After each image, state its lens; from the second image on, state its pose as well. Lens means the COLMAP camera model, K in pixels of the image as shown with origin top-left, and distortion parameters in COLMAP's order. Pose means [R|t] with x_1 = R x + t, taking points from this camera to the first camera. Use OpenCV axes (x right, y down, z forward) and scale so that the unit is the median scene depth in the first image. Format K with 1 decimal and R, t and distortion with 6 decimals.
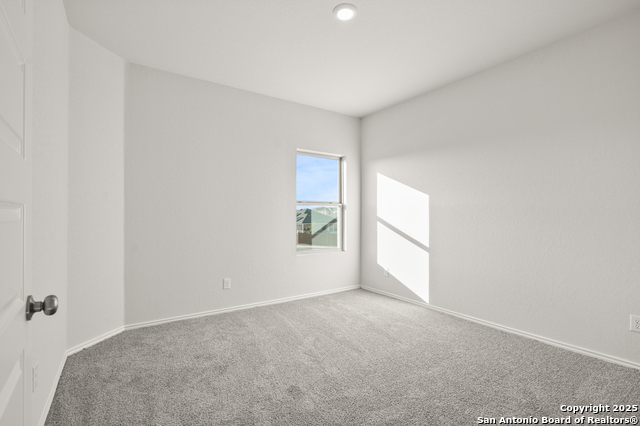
lens RADIAL K [[298.5, 0, 319.0], [0, 298.5, 213.2], [0, 0, 1]] dist [-0.013807, 0.003536]
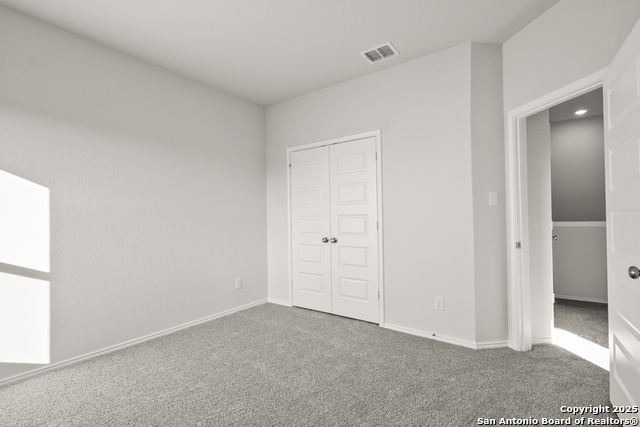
lens RADIAL K [[298.5, 0, 320.1], [0, 298.5, 214.4], [0, 0, 1]] dist [-0.013807, 0.003536]
pose [[-0.333456, 0.011787, 0.942692, -0.400890], [0.004334, 0.999930, -0.010970, 0.002598], [-0.942756, 0.000428, -0.333484, 0.673320]]
